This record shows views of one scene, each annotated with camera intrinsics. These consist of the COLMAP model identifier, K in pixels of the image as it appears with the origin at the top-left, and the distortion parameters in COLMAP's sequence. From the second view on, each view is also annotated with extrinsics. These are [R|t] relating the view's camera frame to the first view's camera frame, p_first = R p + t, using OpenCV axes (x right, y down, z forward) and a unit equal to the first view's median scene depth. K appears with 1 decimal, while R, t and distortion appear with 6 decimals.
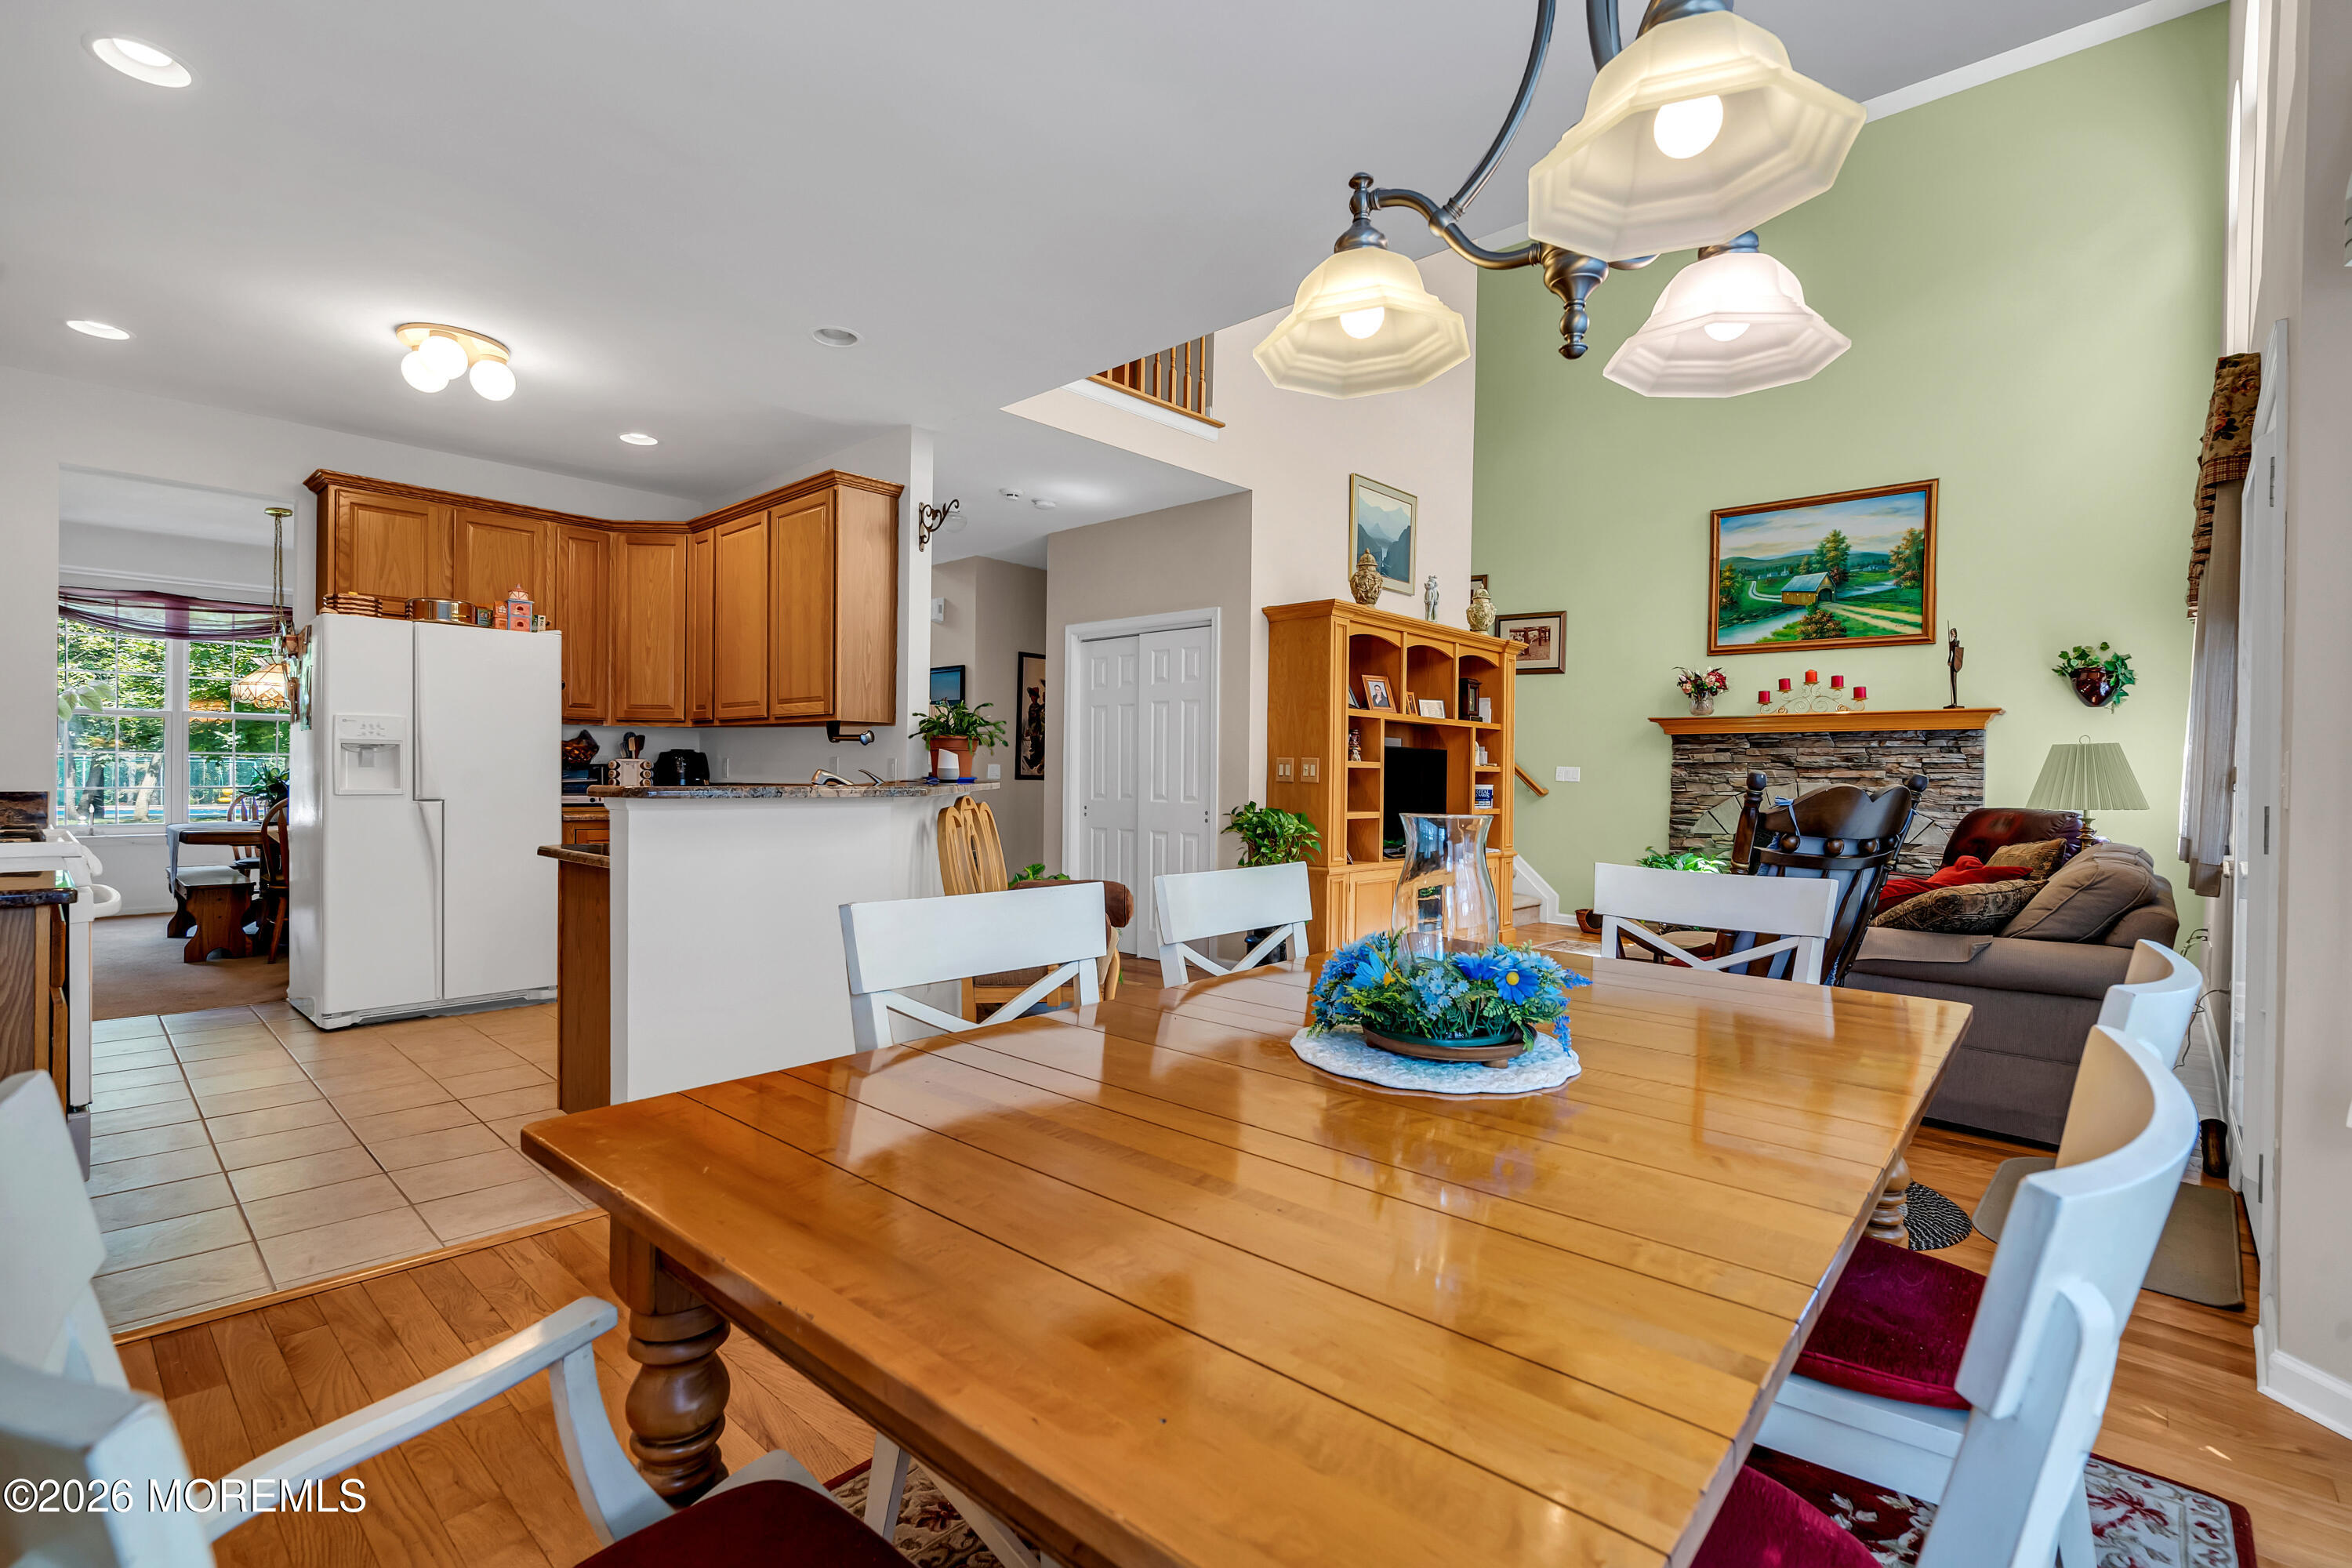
lens RADIAL K [[1061.5, 0, 1182.3], [0, 1061.5, 784.3], [0, 0, 1]] dist [0.000892, 0.000243]
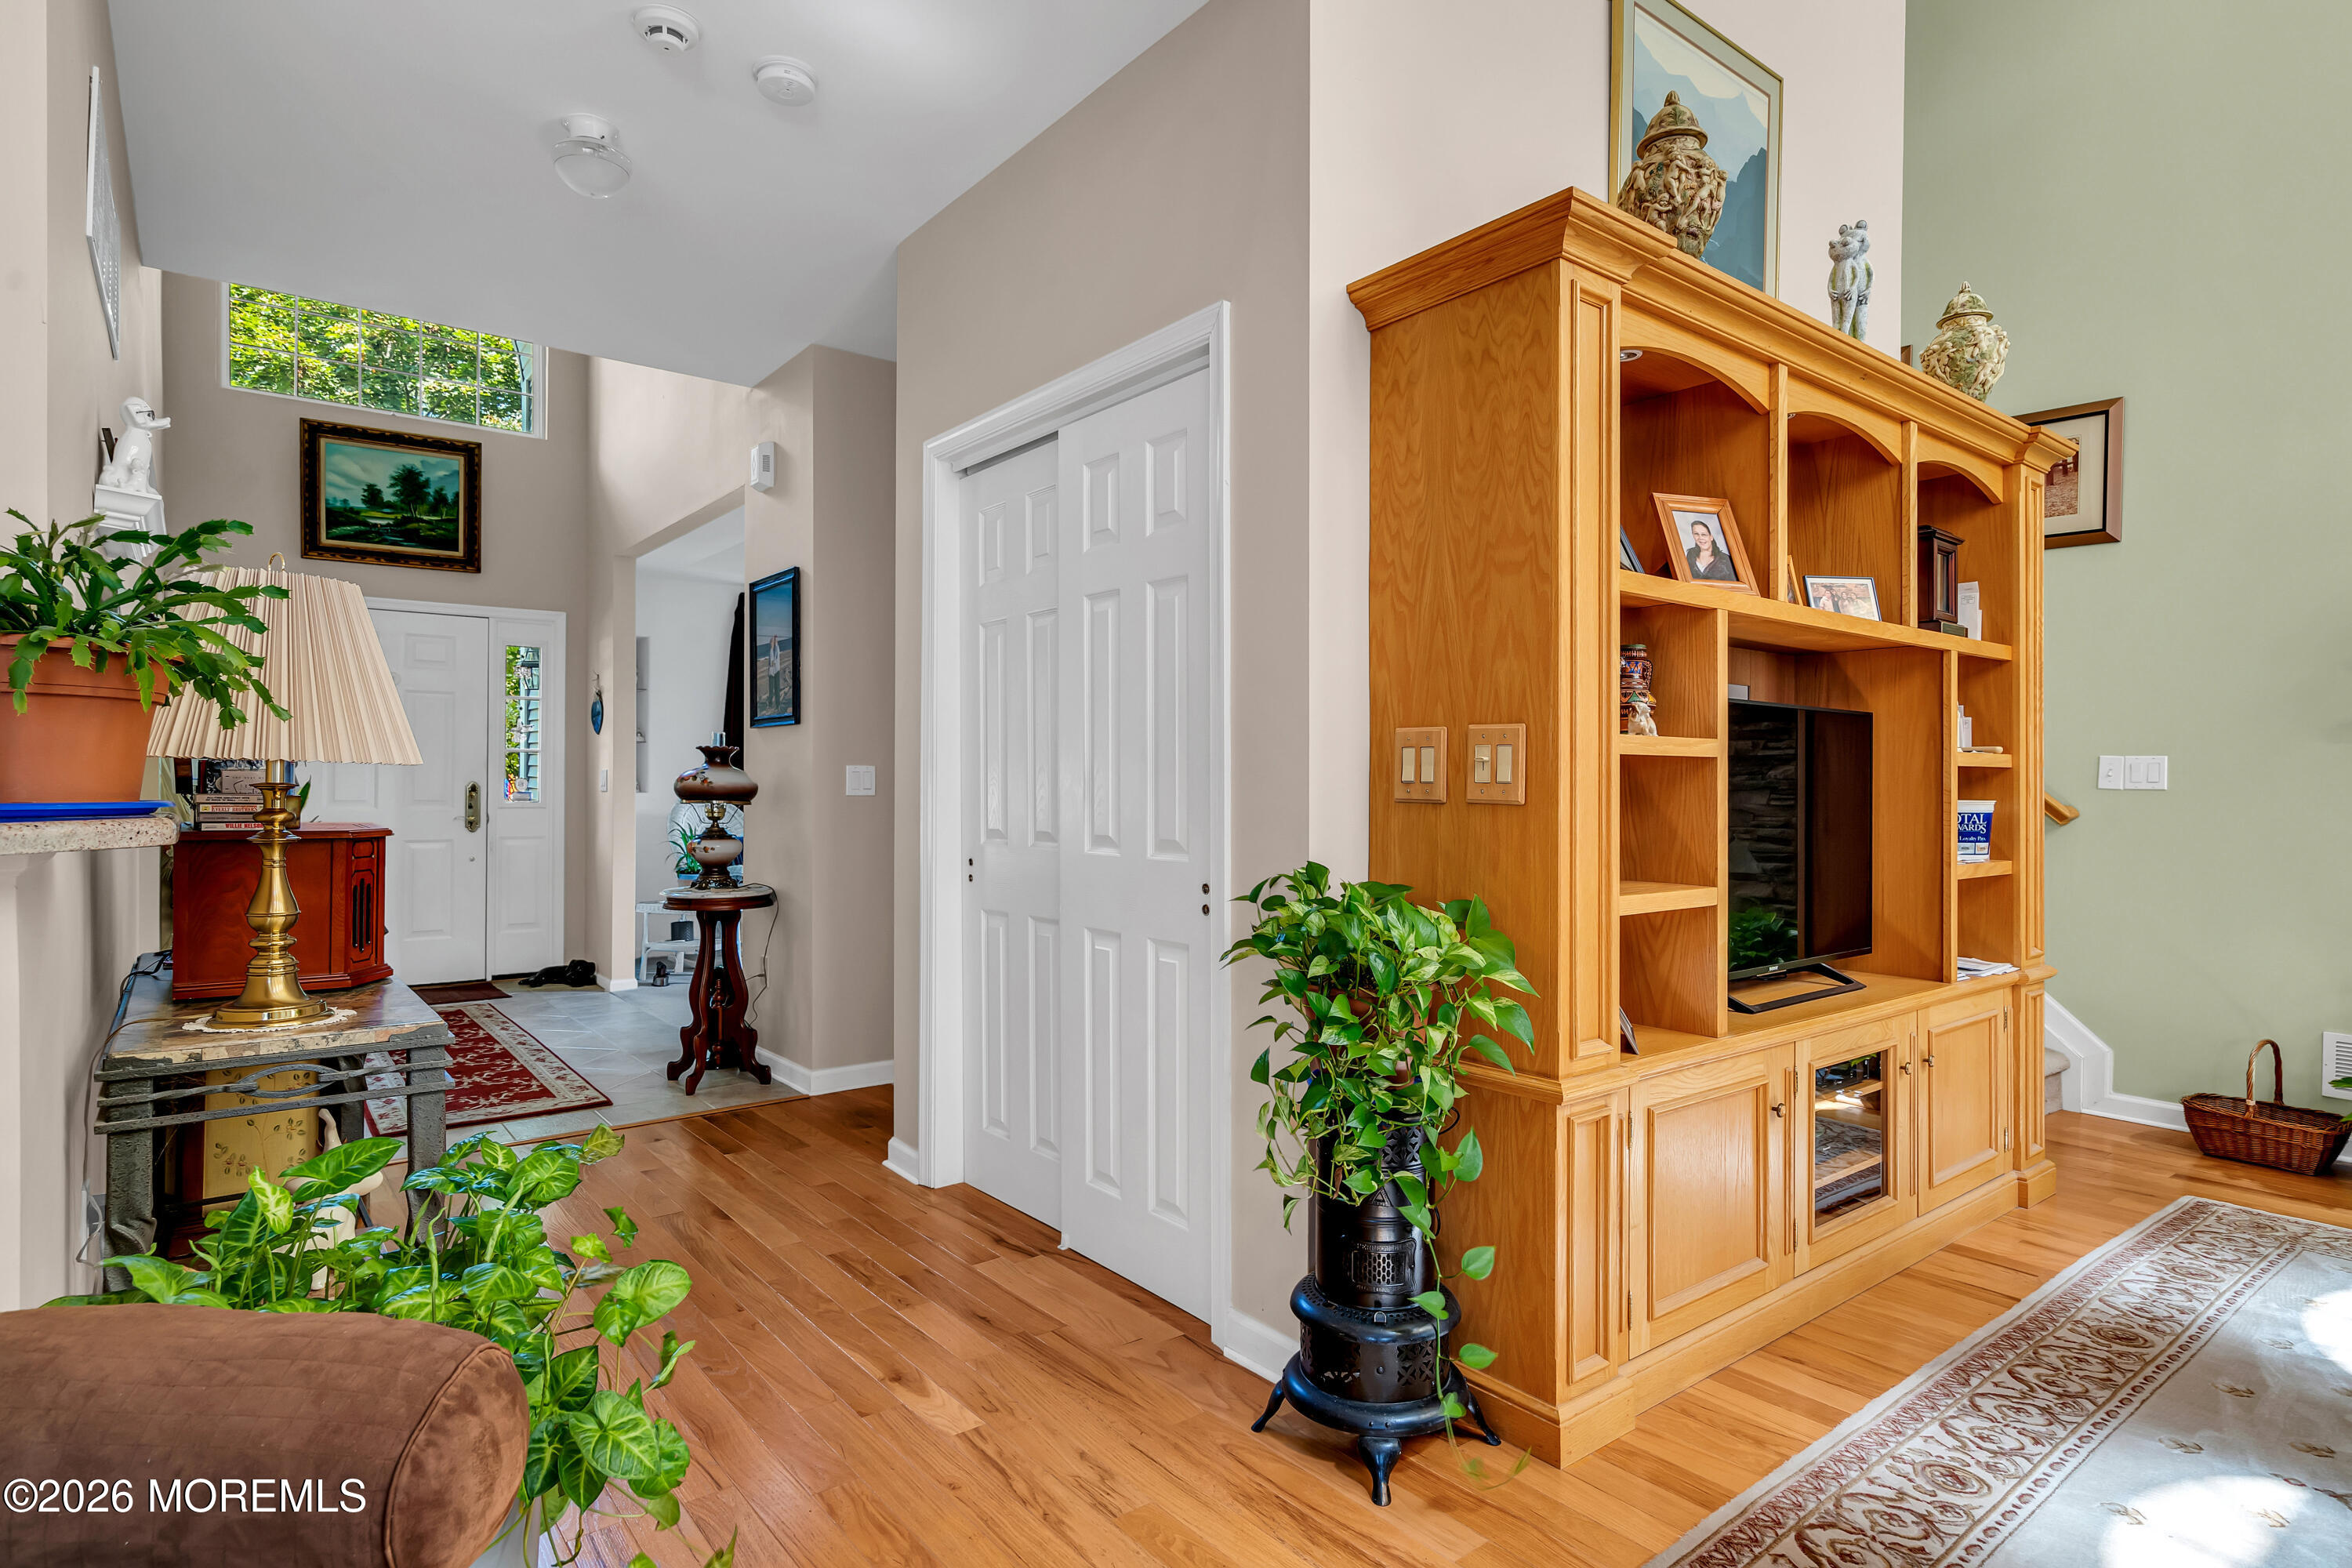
lens RADIAL K [[1234.3, 0, 1174.8], [0, 1234.3, 780.6], [0, 0, 1]] dist [0.003383, 0.000477]
pose [[0.985640, -0.011435, -0.168472, 0.075636], [0.009343, 0.999869, -0.013203, -0.003761], [0.168601, 0.011440, 0.985618, 0.534702]]
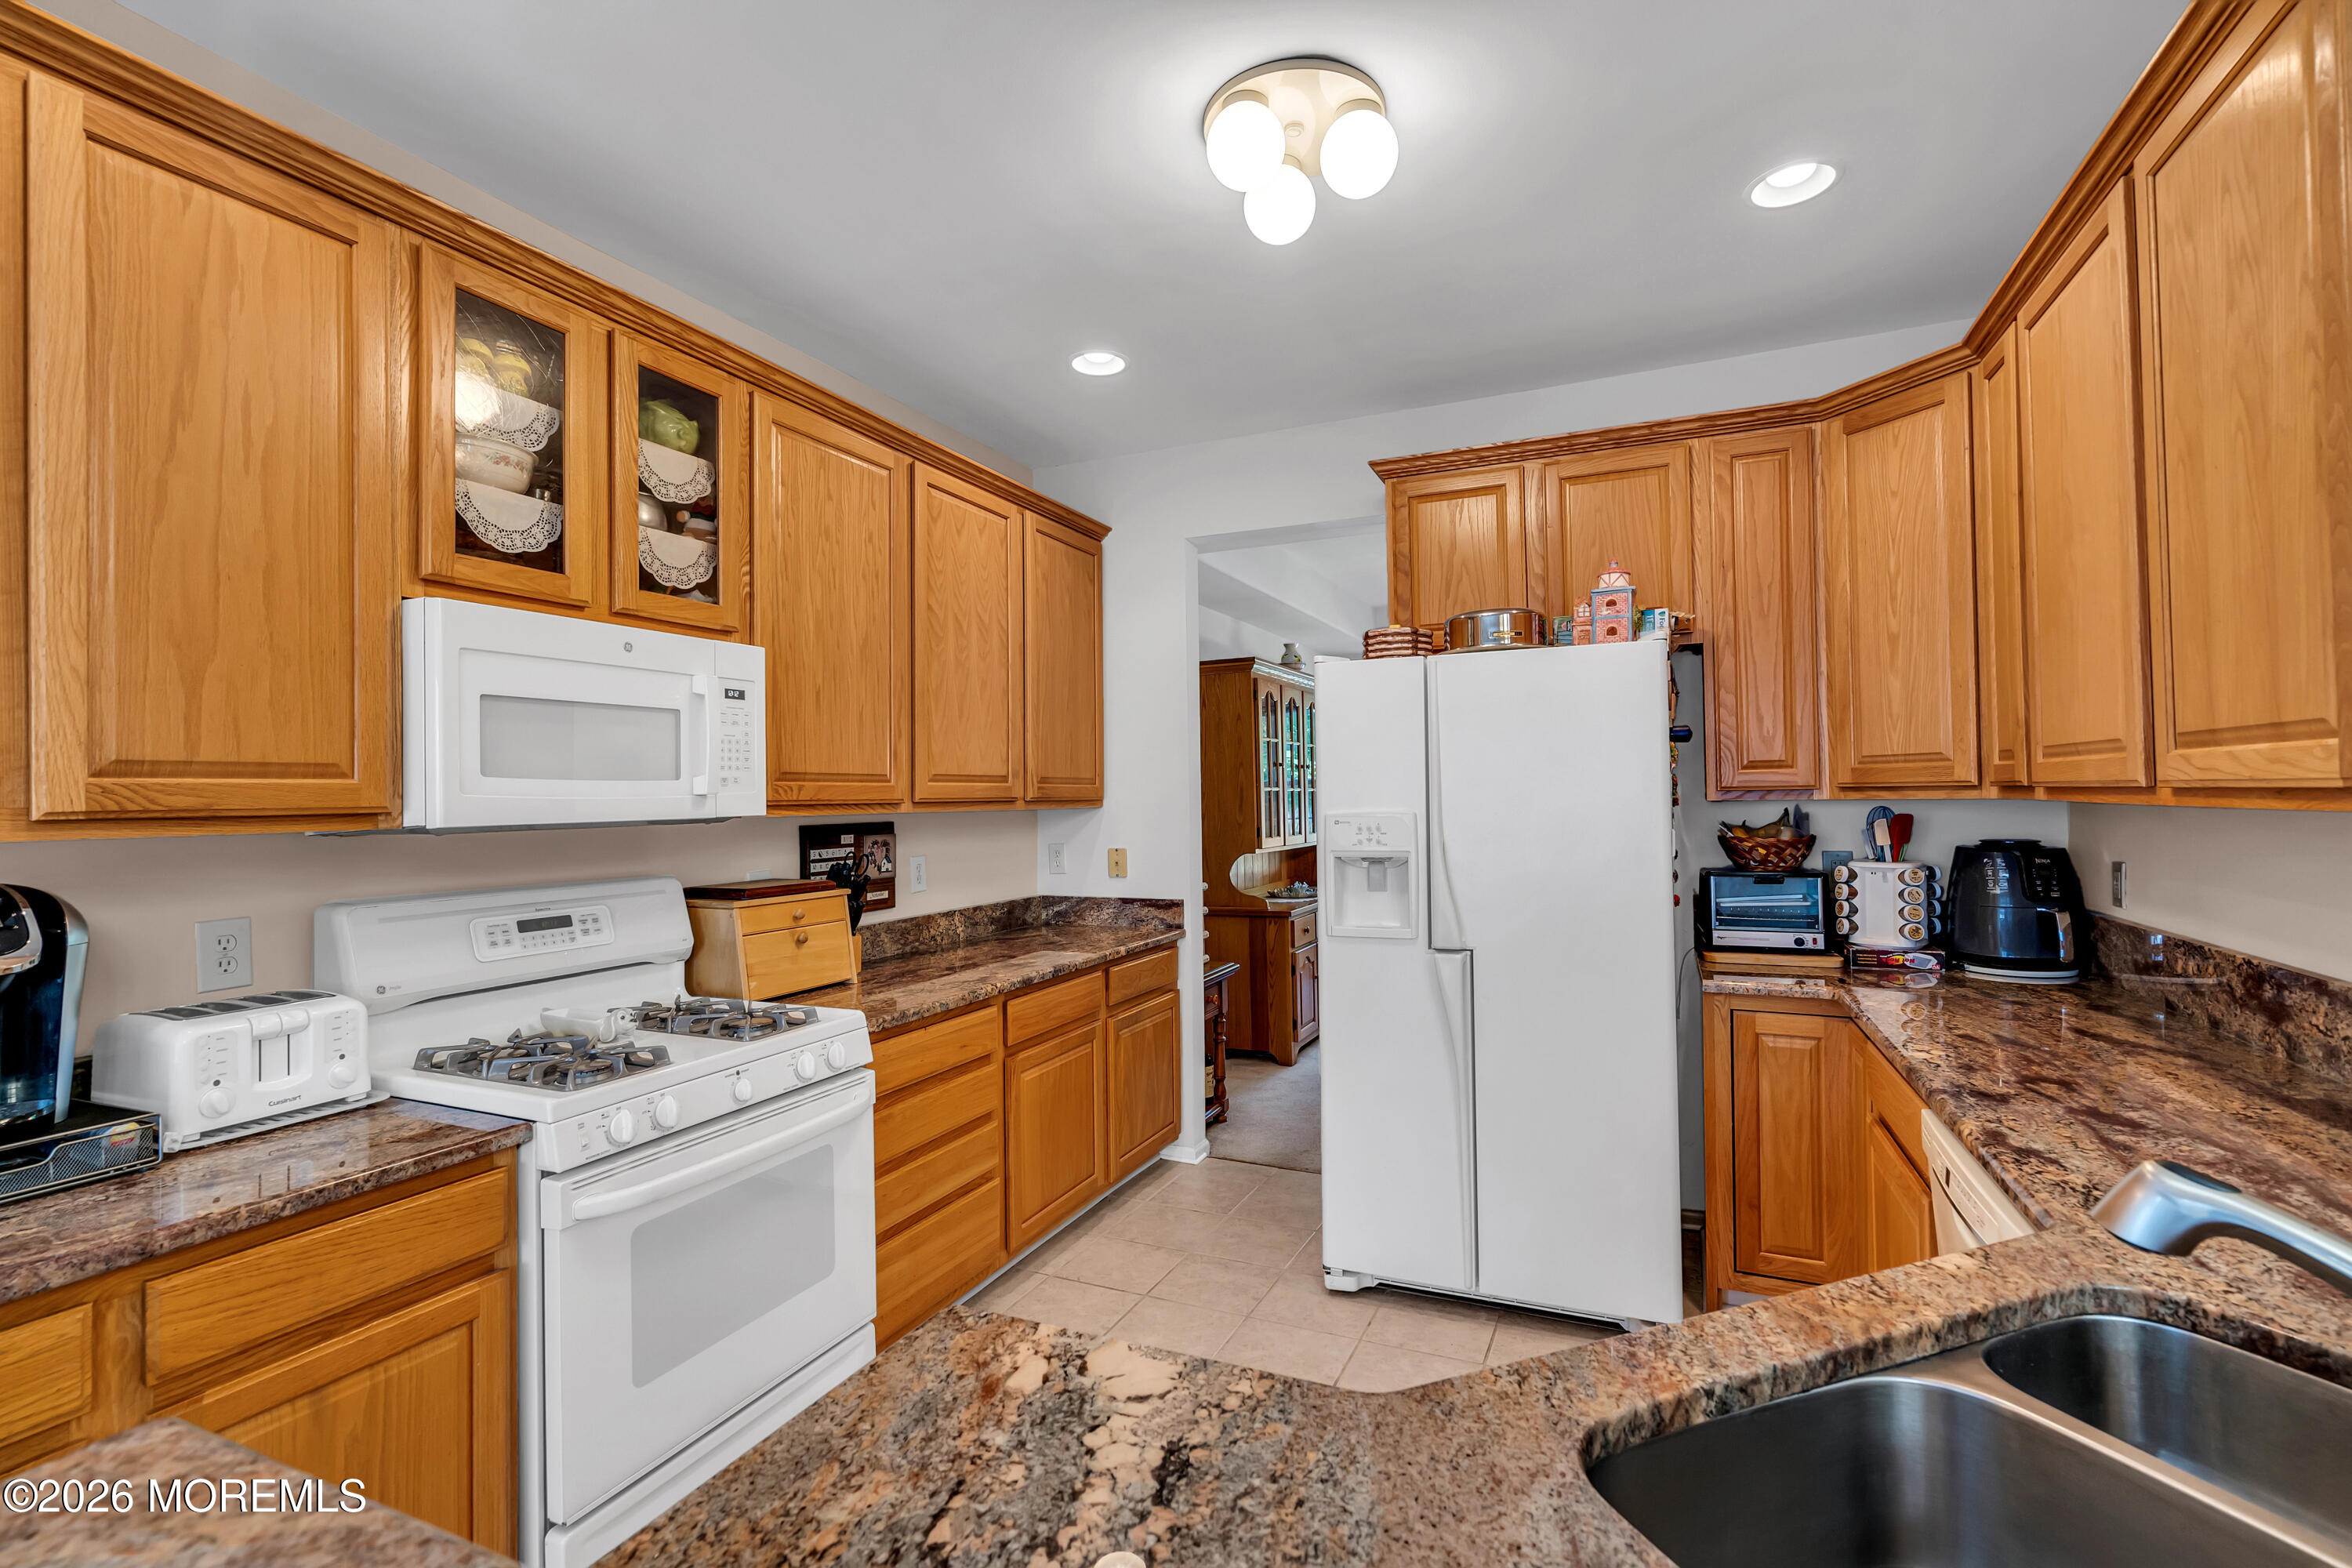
lens RADIAL K [[1063.3, 0, 1170.9], [0, 1063.3, 780.4], [0, 0, 1]] dist [-0.001410, -0.000192]
pose [[0.305304, -0.031593, -0.951731, -0.124508], [0.010224, 0.999501, -0.029899, -0.043467], [0.952200, -0.000602, 0.305474, 0.452584]]
